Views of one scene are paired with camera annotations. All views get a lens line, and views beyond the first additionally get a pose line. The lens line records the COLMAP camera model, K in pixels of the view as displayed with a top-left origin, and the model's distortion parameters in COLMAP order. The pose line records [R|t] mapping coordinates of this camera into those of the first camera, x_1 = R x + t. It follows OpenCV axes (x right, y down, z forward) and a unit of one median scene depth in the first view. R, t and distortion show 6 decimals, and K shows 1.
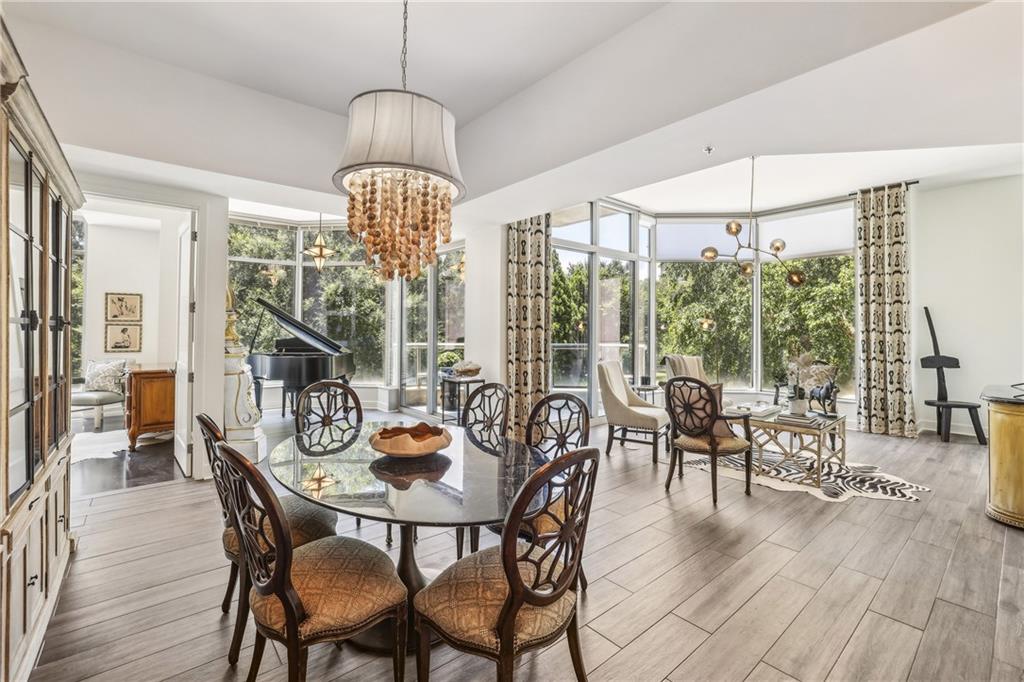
lens RADIAL K [[438.2, 0, 510.4], [0, 438.2, 323.5], [0, 0, 1]] dist [-0.027988, 0.012070]
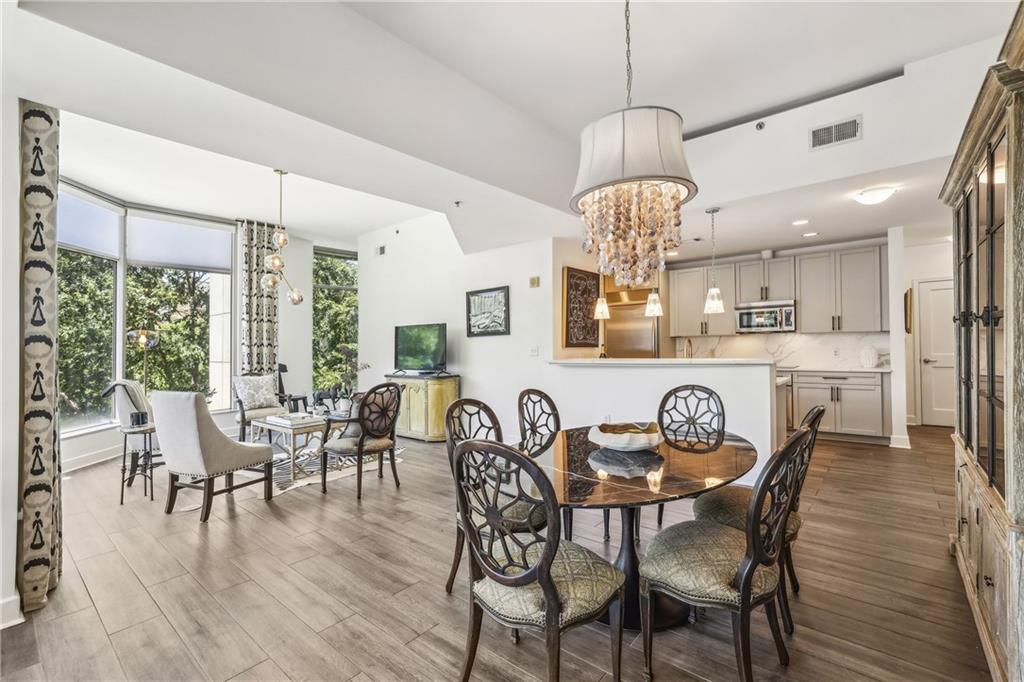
lens RADIAL K [[438.2, 0, 514.2], [0, 438.2, 340.4], [0, 0, 1]] dist [-0.027988, 0.012070]
pose [[-0.151613, 0.005086, 0.988427, -0.441663], [0.002090, 0.999986, -0.004825, 0.013195], [-0.988438, 0.001334, -0.151621, 0.499731]]
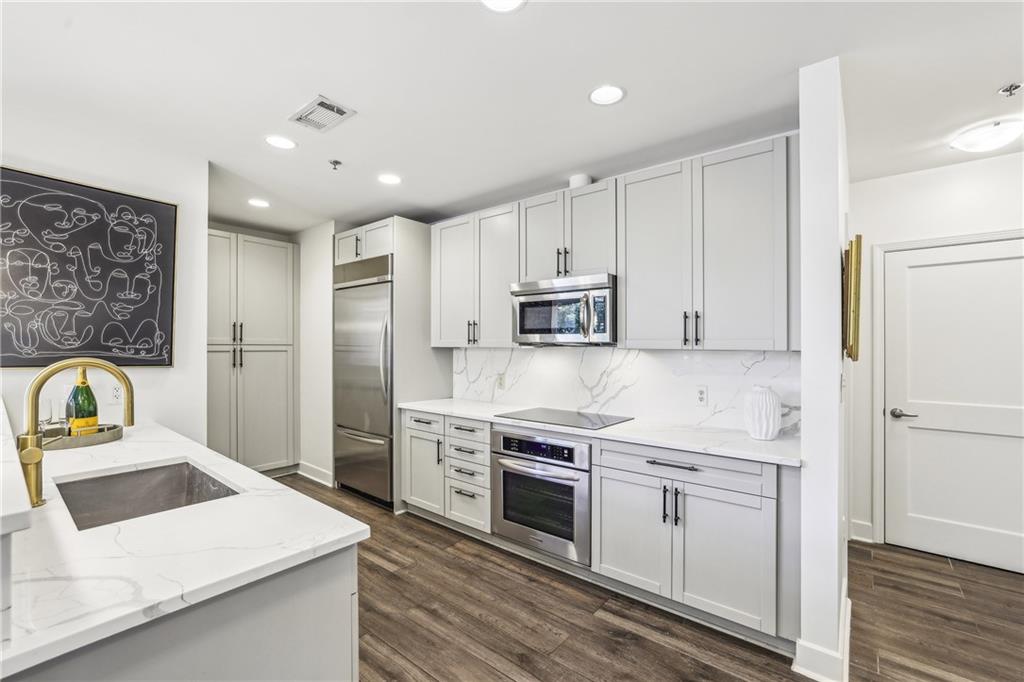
lens RADIAL K [[438.2, 0, 502.0], [0, 438.2, 338.8], [0, 0, 1]] dist [-0.027988, 0.012070]
pose [[-0.175325, 0.010371, 0.984456, 0.031082], [-0.026298, 0.999538, -0.015213, -0.007269], [-0.984159, -0.028556, -0.174972, -0.110980]]
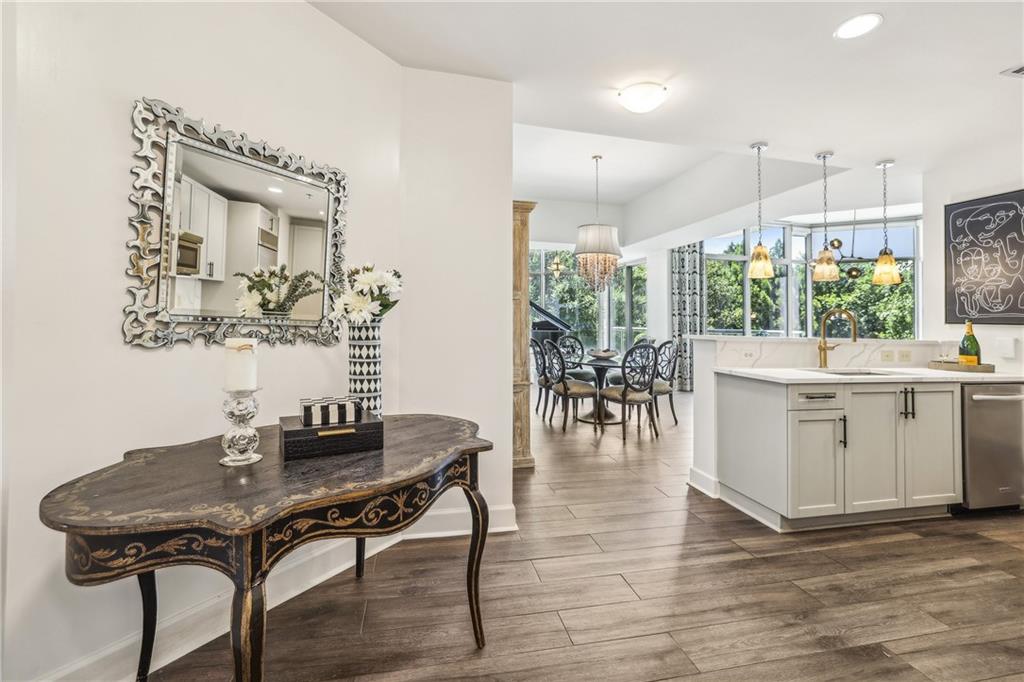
lens RADIAL K [[438.2, 0, 526.6], [0, 438.2, 298.1], [0, 0, 1]] dist [-0.027988, 0.012070]
pose [[0.898145, -0.008557, -0.439617, 0.186317], [-0.010810, 0.999079, -0.041532, 0.017700], [0.439567, 0.042054, 0.897225, -0.553837]]
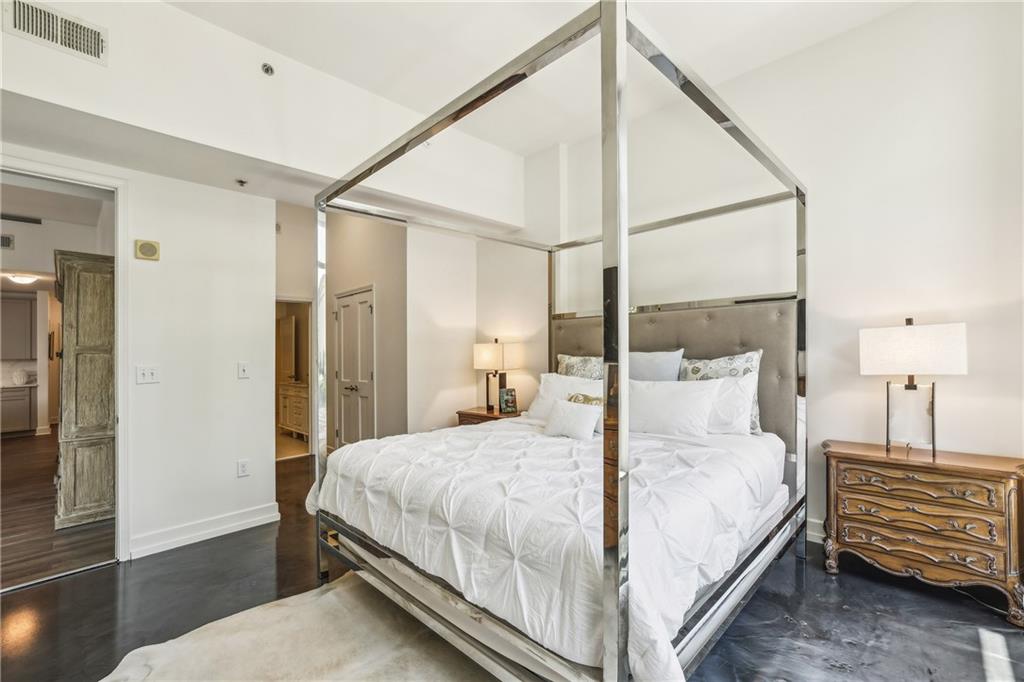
lens RADIAL K [[438.2, 0, 507.8], [0, 438.2, 343.6], [0, 0, 1]] dist [-0.027988, 0.012070]
pose [[-0.993170, 0.024992, -0.113972, -1.066537], [0.029095, 0.998982, -0.034476, 0.037557], [0.112994, -0.037556, -0.992886, 1.190261]]
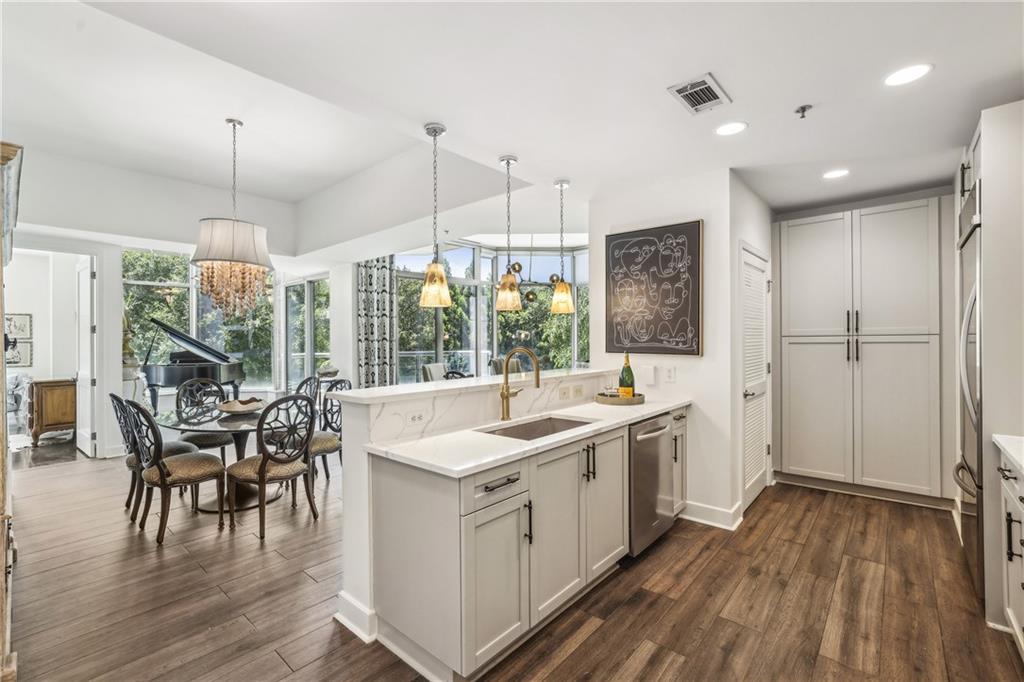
lens RADIAL K [[438.2, 0, 516.1], [0, 438.2, 336.8], [0, 0, 1]] dist [-0.027988, 0.012070]
pose [[0.986141, -0.015895, 0.165148, 0.217688], [0.013797, 0.999809, 0.013844, -0.010728], [-0.165337, -0.011374, 0.986172, -0.348015]]
